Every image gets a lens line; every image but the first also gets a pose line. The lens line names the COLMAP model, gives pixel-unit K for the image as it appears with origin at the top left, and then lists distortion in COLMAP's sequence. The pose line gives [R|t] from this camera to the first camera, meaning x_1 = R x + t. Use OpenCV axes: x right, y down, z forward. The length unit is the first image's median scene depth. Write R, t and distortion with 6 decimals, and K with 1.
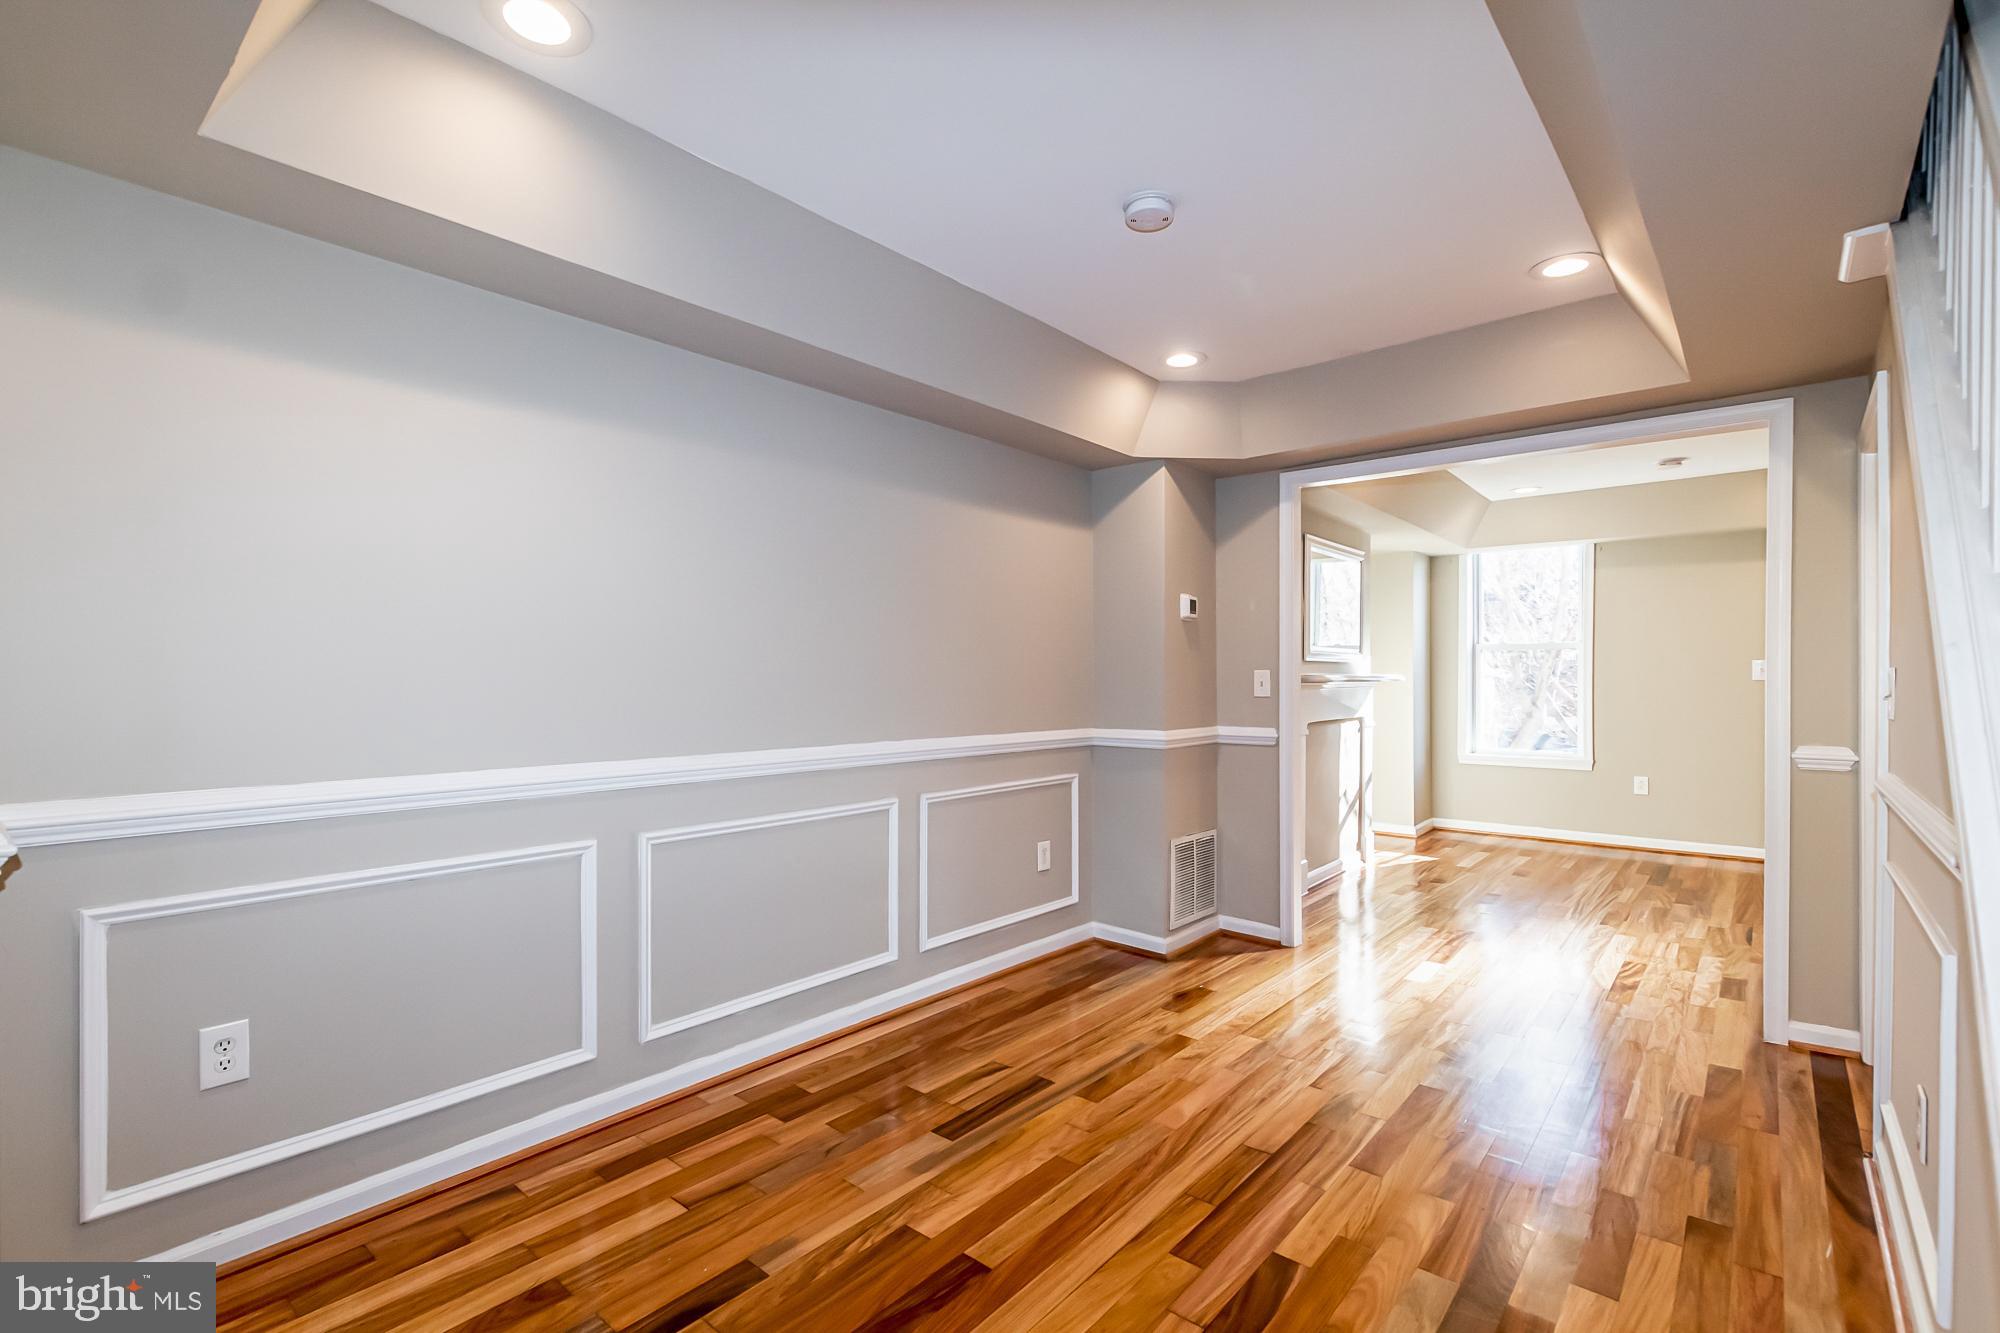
lens RADIAL K [[908.8, 0, 987.1], [0, 908.8, 683.4], [0, 0, 1]] dist [0.012860, -0.003471]
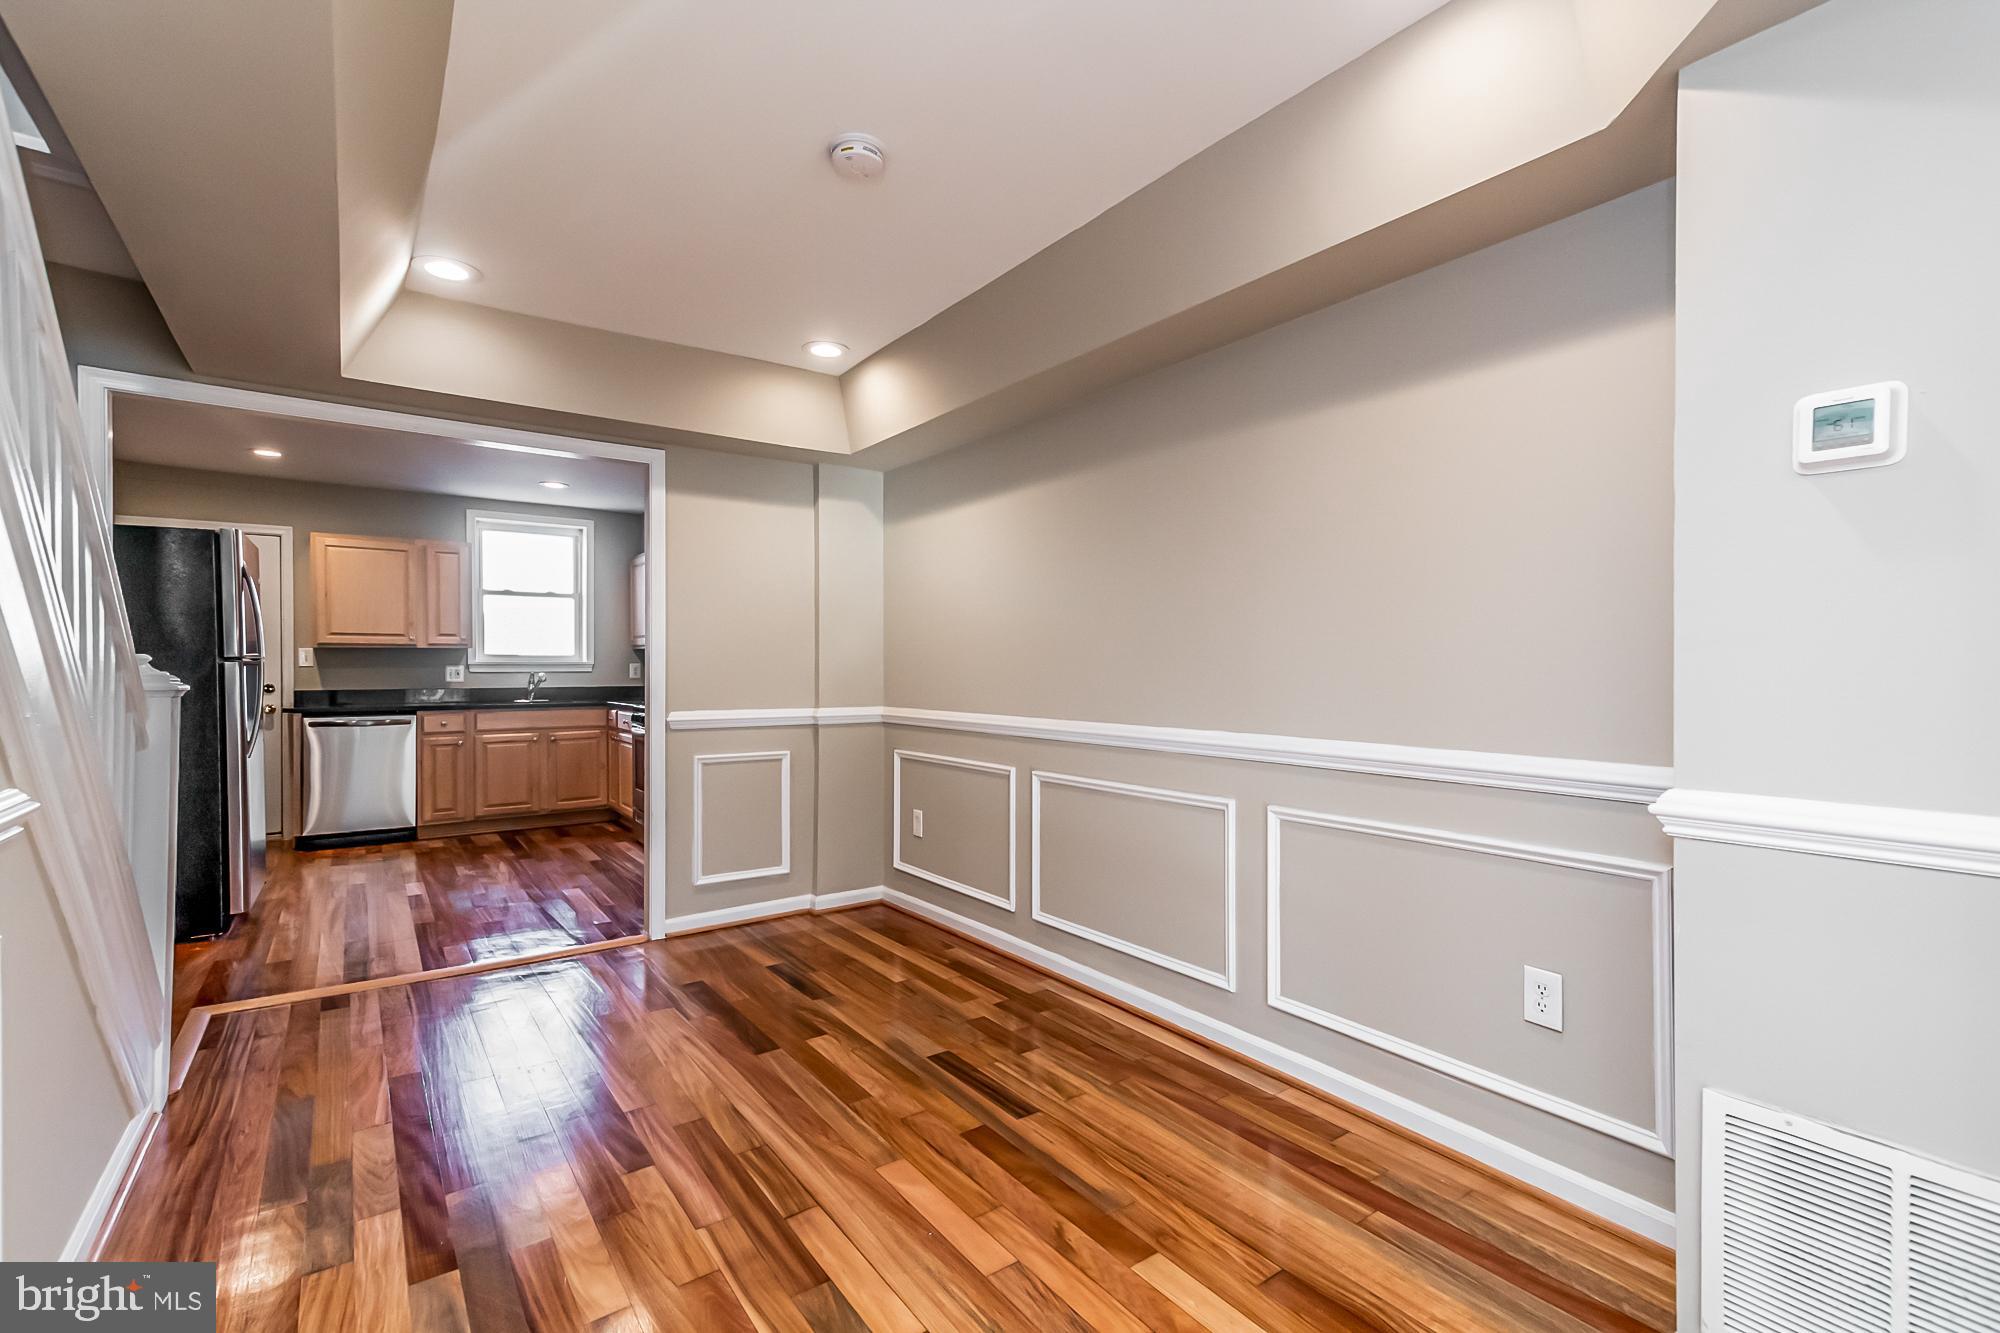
lens RADIAL K [[908.8, 0, 1010.4], [0, 908.8, 667.5], [0, 0, 1]] dist [0.012860, -0.003471]
pose [[-0.230377, -0.004465, -0.973091, 0.825656], [-0.008372, 0.999962, -0.002606, 0.006420], [0.973065, 0.007547, -0.230406, 1.058154]]
